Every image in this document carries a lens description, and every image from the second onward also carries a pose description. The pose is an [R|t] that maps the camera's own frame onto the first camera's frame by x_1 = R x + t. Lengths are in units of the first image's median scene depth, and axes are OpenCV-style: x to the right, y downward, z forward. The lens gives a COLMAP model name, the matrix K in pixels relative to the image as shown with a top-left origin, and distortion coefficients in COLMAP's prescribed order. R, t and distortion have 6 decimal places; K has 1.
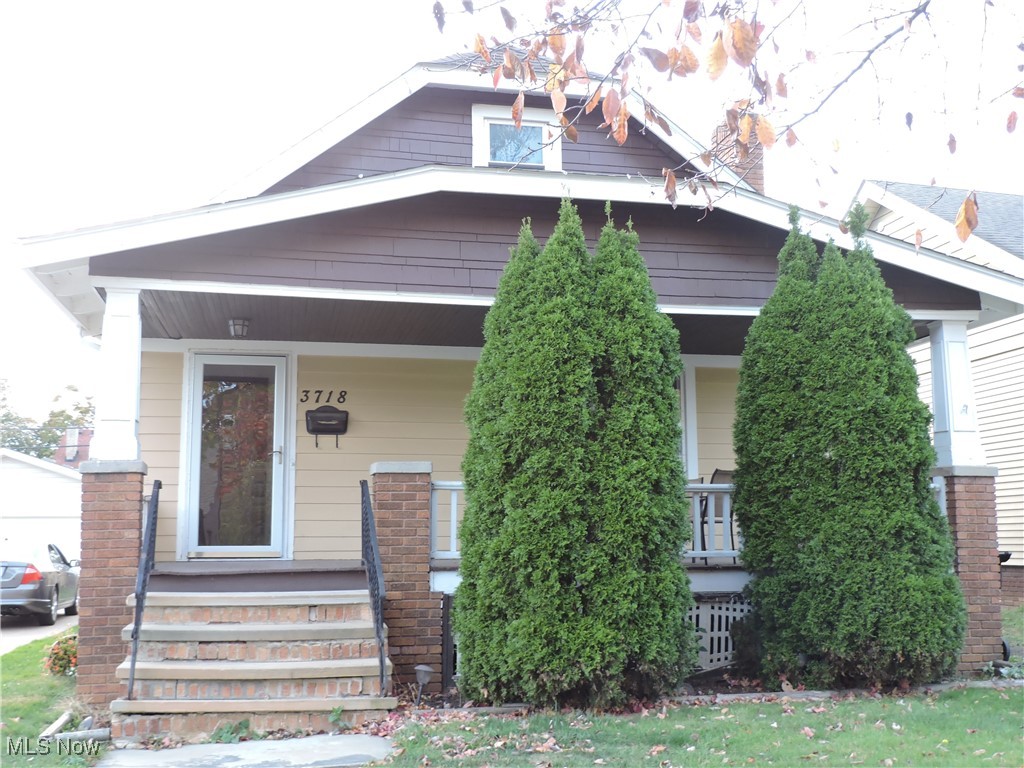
lens RADIAL K [[1071.9, 0, 512.0], [0, 1071.9, 384.0], [0, 0, 1]] dist [-0.012812, 0.002597]
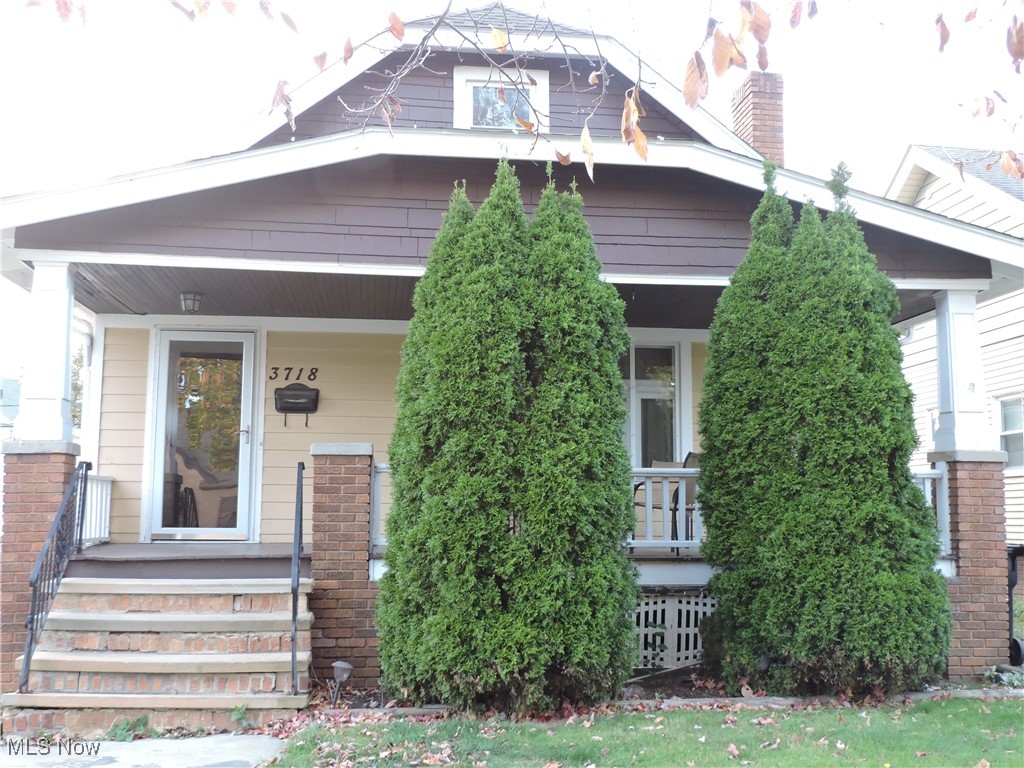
lens RADIAL K [[1061.4, 0, 512.0], [0, 1061.4, 384.0], [0, 0, 1]] dist [-0.006350, -0.004399]
pose [[0.996738, 0.000431, -0.080702, 0.134273], [0.001271, 0.999778, 0.021033, 0.001292], [0.080693, -0.021066, 0.996516, 0.090535]]
